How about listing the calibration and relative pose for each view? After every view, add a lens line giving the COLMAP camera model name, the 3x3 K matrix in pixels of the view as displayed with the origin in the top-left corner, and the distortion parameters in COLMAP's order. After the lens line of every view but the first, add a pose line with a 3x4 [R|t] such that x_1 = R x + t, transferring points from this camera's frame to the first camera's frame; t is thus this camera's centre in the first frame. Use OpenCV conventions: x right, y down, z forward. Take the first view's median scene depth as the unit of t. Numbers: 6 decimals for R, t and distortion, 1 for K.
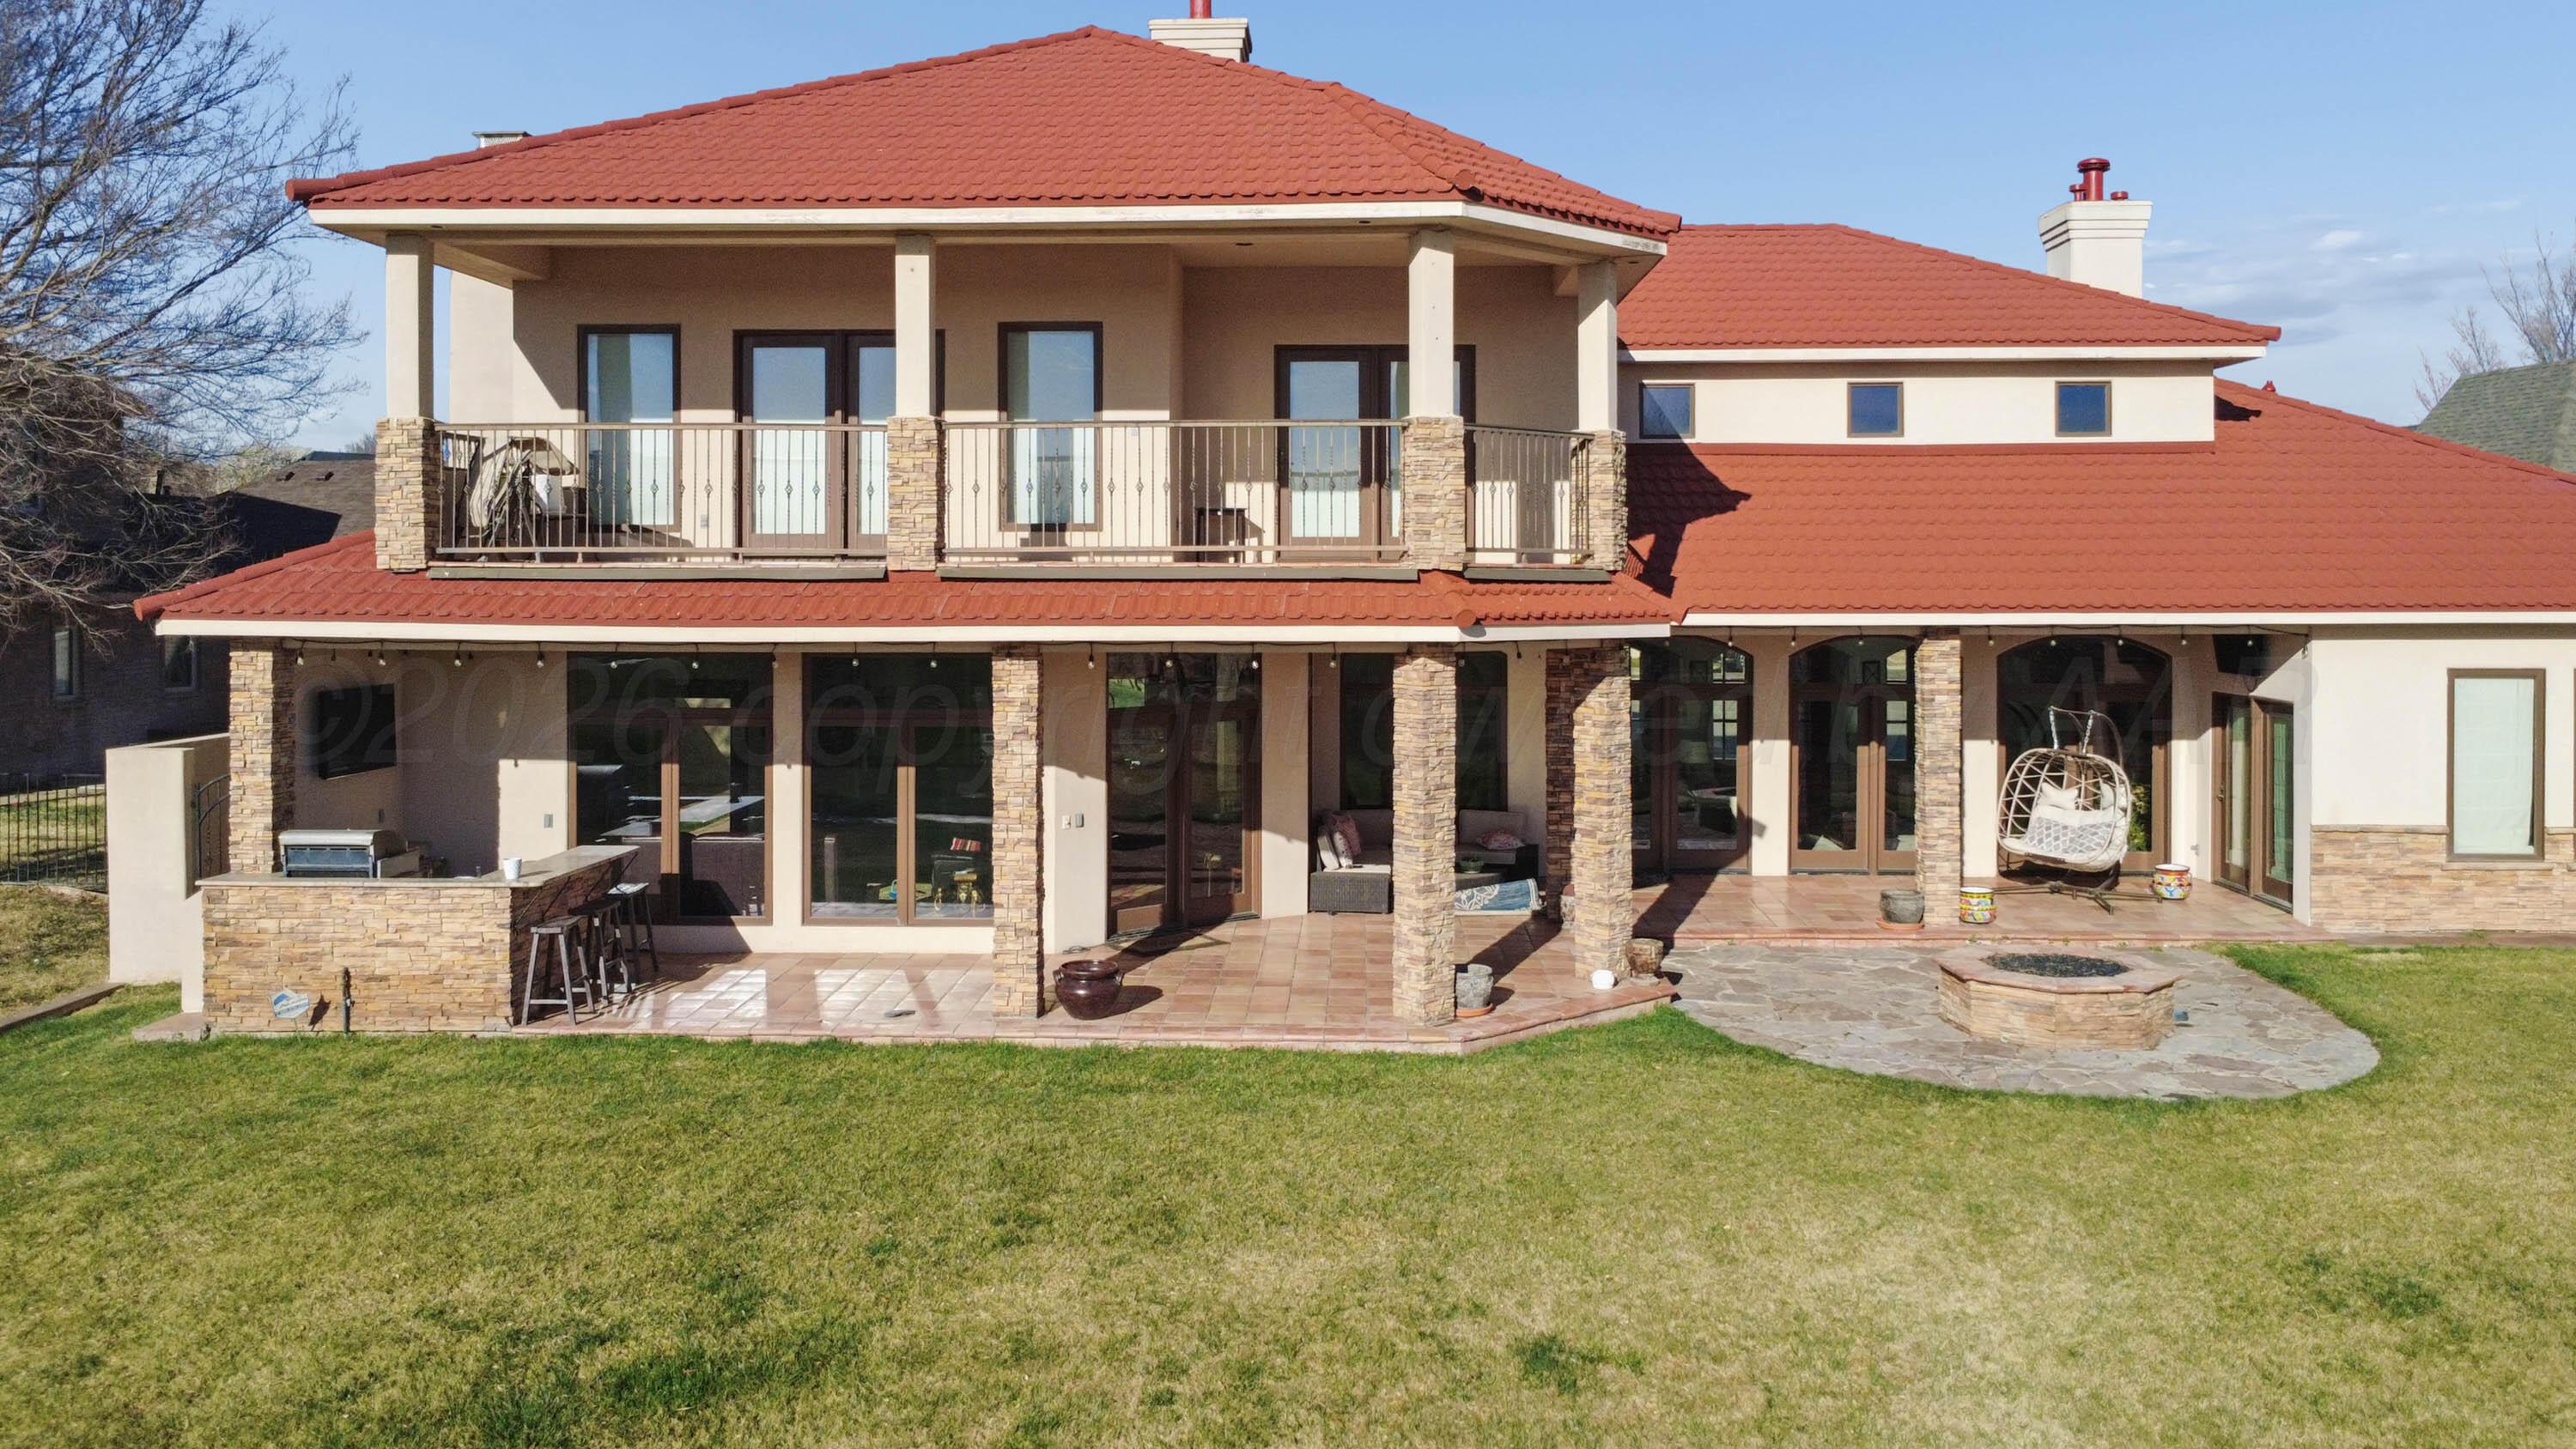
lens RADIAL K [[1866.5, 0, 1247.2], [0, 1866.5, 630.5], [0, 0, 1]] dist [-0.000140, -0.003203]
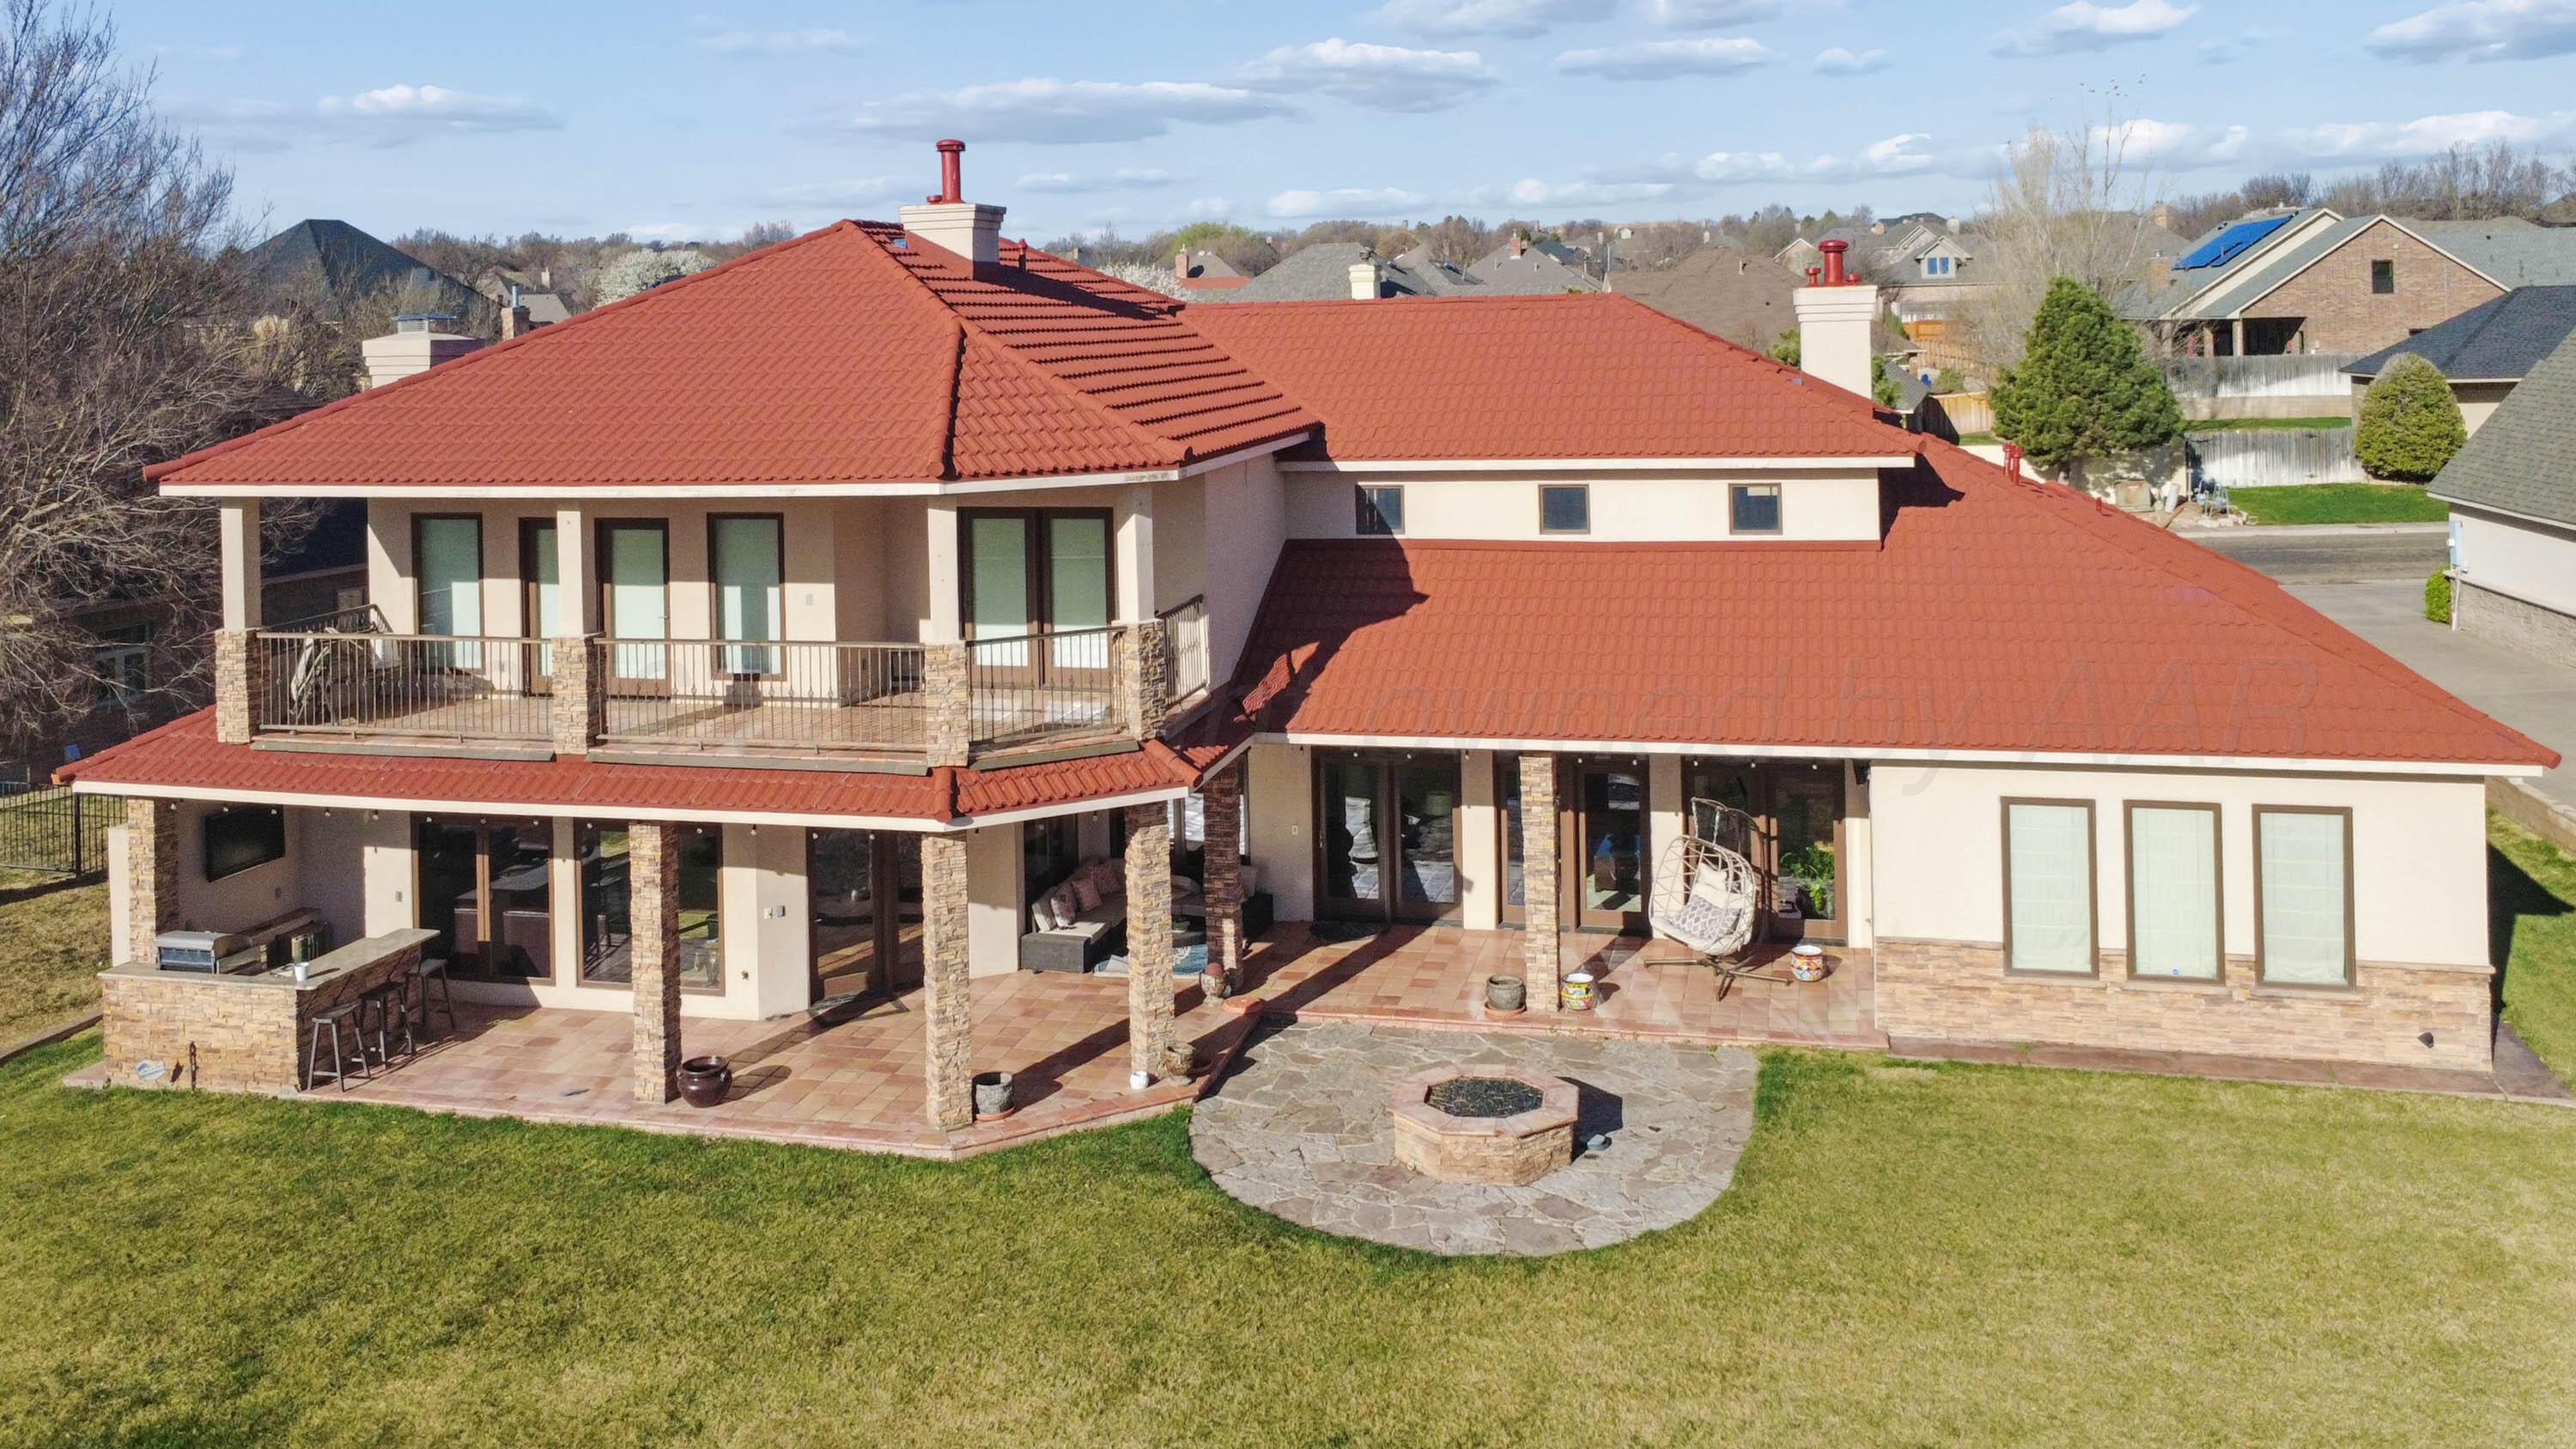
lens RADIAL K [[1995.7, 0, 1291.7], [0, 1995.7, 364.7], [0, 0, 1]] dist [0.000092, -0.002700]
pose [[0.978941, -0.019128, -0.203244, 0.605393], [0.019102, 0.999815, -0.002091, -0.293732], [0.203247, -0.001835, 0.979126, -0.262539]]
